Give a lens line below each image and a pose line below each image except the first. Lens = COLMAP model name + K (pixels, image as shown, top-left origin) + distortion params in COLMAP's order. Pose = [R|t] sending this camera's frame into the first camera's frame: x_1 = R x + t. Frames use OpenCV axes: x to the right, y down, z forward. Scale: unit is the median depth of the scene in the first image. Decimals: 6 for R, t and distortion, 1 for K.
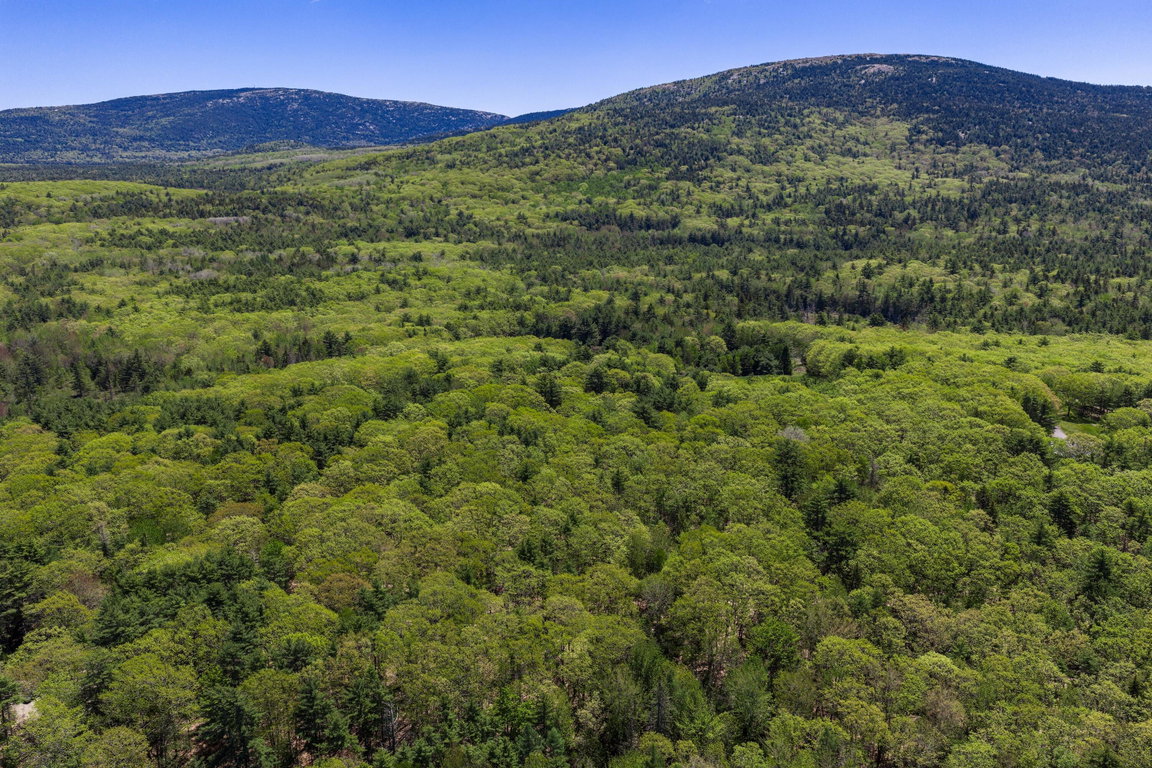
lens RADIAL K [[978.6, 0, 573.2], [0, 978.6, 387.6], [0, 0, 1]] dist [0.025383, -0.024344]
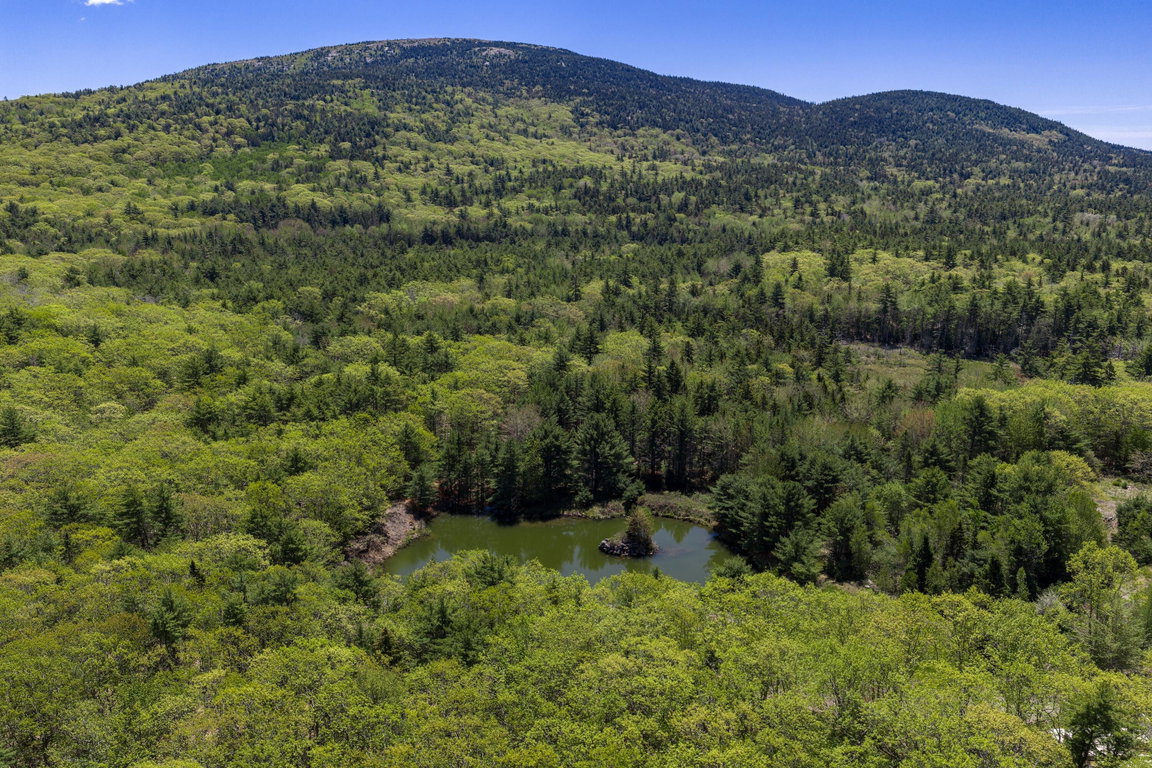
lens RADIAL K [[978.6, 0, 583.4], [0, 978.6, 378.6], [0, 0, 1]] dist [0.025383, -0.024344]
pose [[0.896304, -0.093935, 0.433376, -0.060363], [0.101704, 0.994801, 0.005282, -0.036117], [-0.431619, 0.039341, 0.901198, 0.266380]]
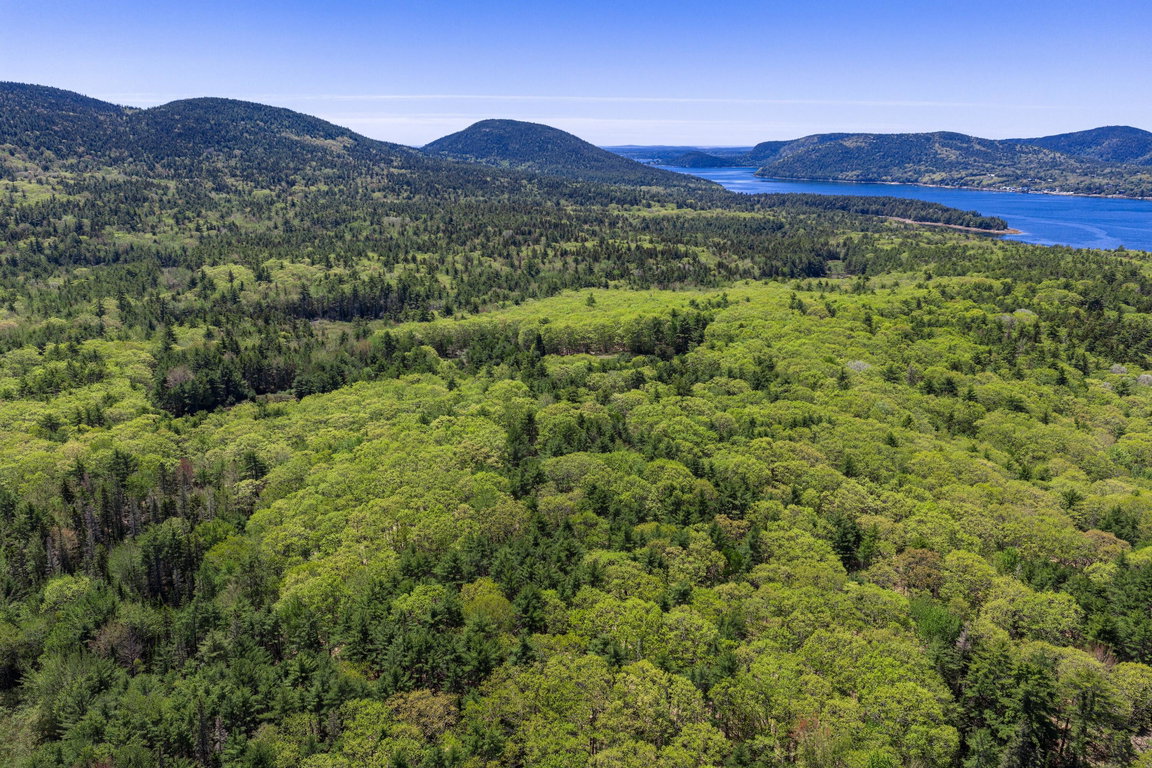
lens RADIAL K [[978.6, 0, 586.5], [0, 978.6, 386.0], [0, 0, 1]] dist [0.025383, -0.024344]
pose [[0.418063, -0.222961, 0.880632, -0.224039], [0.222210, 0.965062, 0.138847, -0.040250], [-0.880821, 0.137638, 0.453001, 0.157383]]
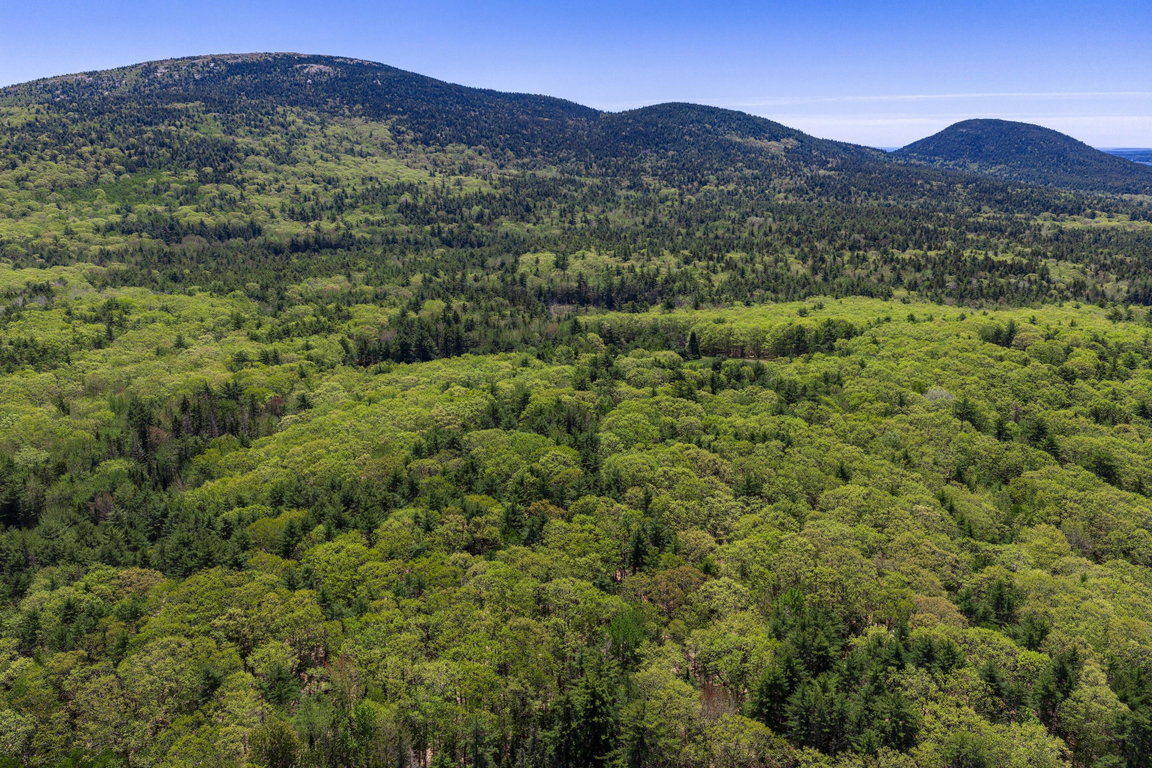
lens RADIAL K [[978.6, 0, 576.4], [0, 978.6, 388.3], [0, 0, 1]] dist [0.025383, -0.024344]
pose [[0.805666, -0.145670, 0.574180, -0.161139], [0.145178, 0.988288, 0.047021, -0.016975], [-0.574305, 0.045476, 0.817378, 0.068270]]
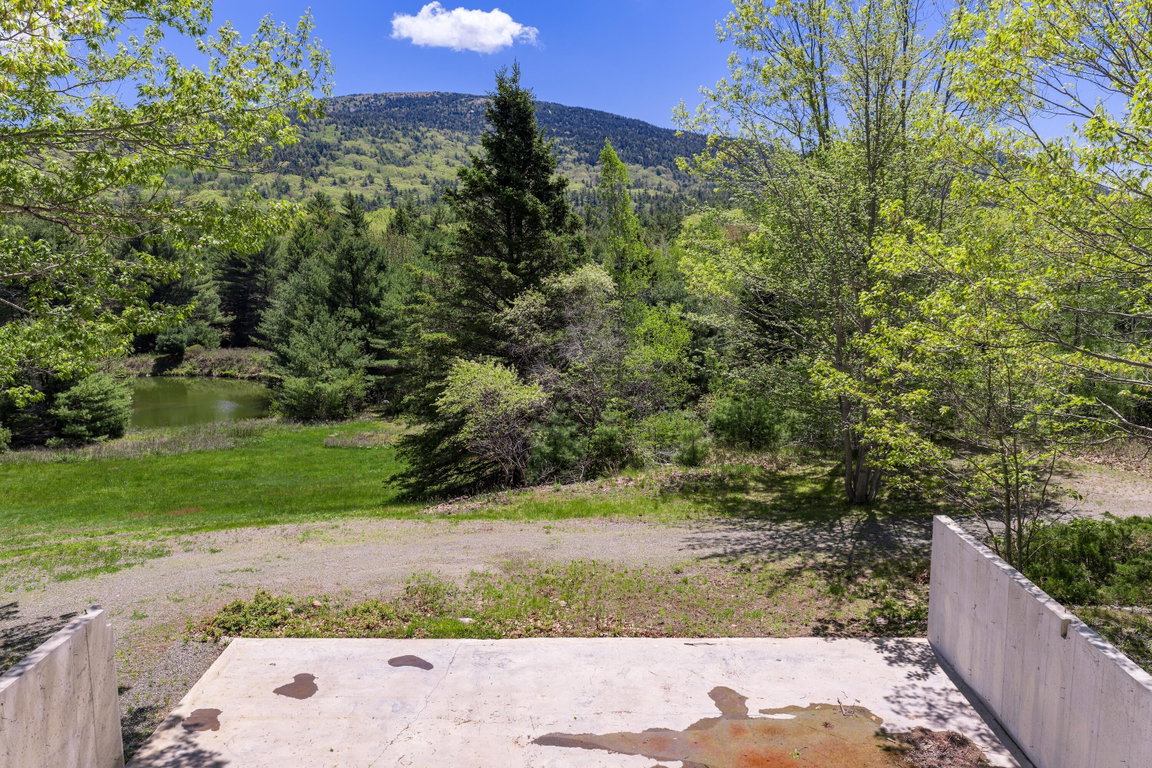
lens RADIAL K [[978.6, 0, 579.2], [0, 978.6, 383.7], [0, 0, 1]] dist [0.025383, -0.024344]
pose [[0.905539, -0.062878, 0.419578, 0.003163], [0.100795, 0.992526, -0.068797, -0.005940], [-0.412116, 0.104590, 0.905109, 0.312052]]
